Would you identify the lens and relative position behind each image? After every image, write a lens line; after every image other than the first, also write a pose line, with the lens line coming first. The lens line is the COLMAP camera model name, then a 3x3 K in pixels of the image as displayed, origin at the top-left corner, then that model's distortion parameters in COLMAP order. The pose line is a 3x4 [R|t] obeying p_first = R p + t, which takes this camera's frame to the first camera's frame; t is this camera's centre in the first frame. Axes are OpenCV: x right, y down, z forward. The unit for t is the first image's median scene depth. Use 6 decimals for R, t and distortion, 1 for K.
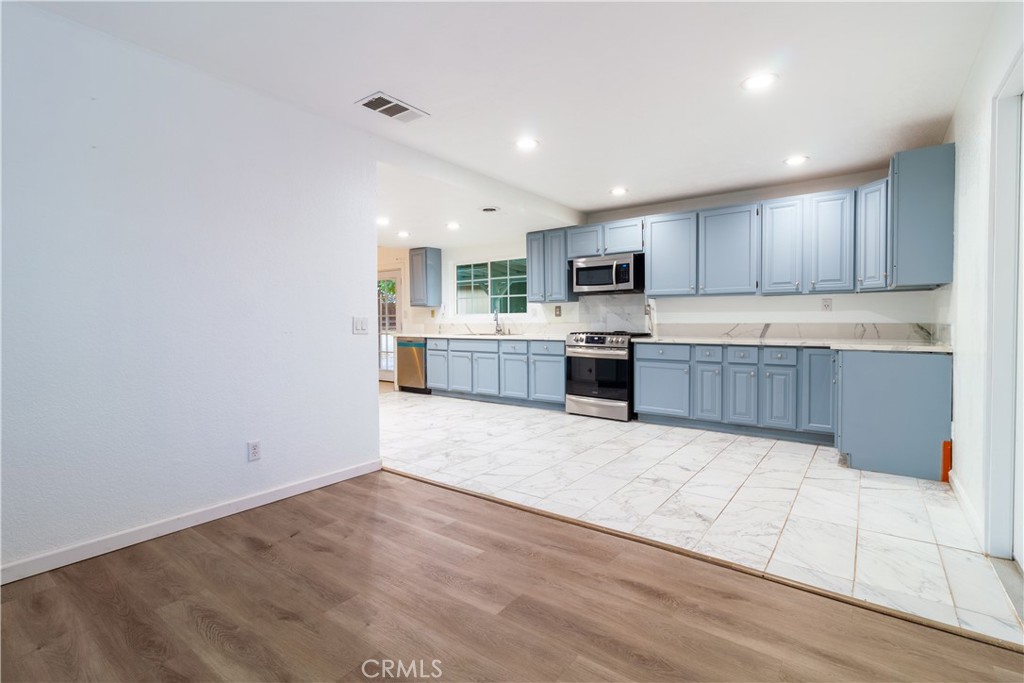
lens RADIAL K [[482.8, 0, 507.5], [0, 482.8, 336.4], [0, 0, 1]] dist [0.003189, -0.000725]
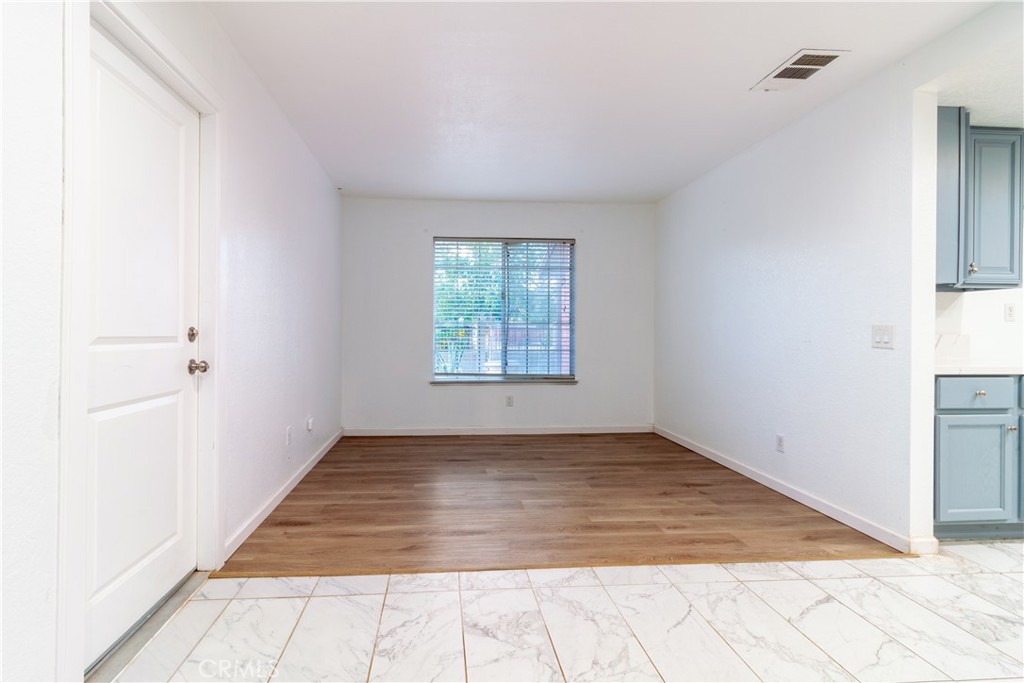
lens RADIAL K [[482.8, 0, 503.3], [0, 482.8, 333.6], [0, 0, 1]] dist [0.003189, -0.000725]
pose [[-0.716431, 0.006658, -0.697626, 0.499160], [-0.022234, 0.999229, 0.032370, -0.035207], [0.697303, 0.038702, -0.715731, 0.876134]]
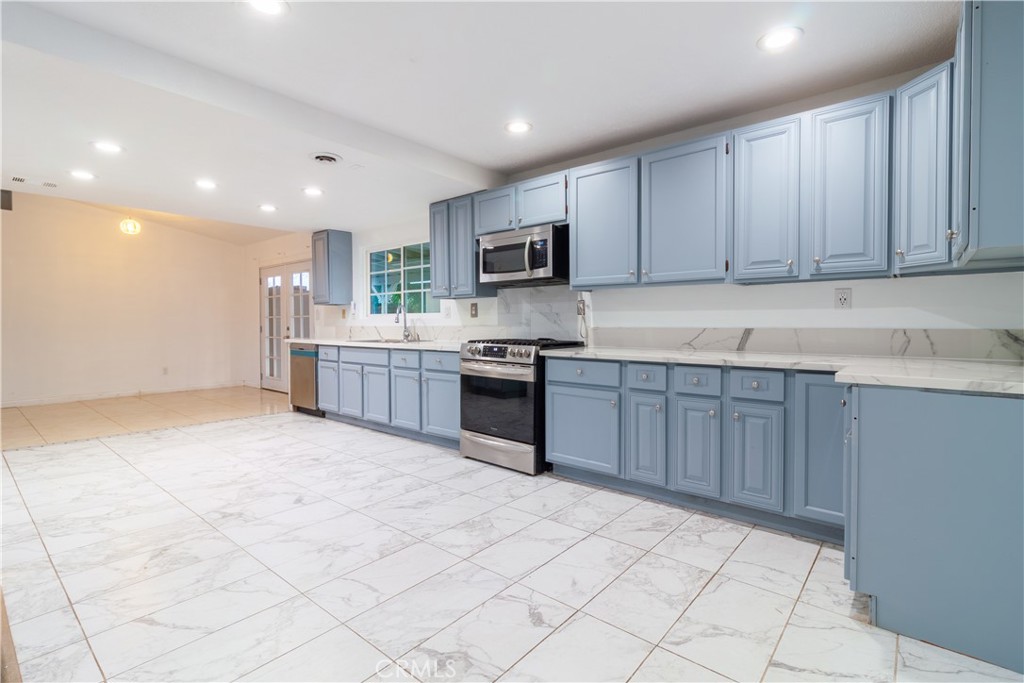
lens RADIAL K [[482.8, 0, 507.4], [0, 482.8, 334.8], [0, 0, 1]] dist [0.003189, -0.000725]
pose [[0.998060, 0.003215, -0.062172, 0.293178], [-0.003590, 0.999976, -0.005923, -0.015121], [0.062152, 0.006134, 0.998048, 0.389729]]
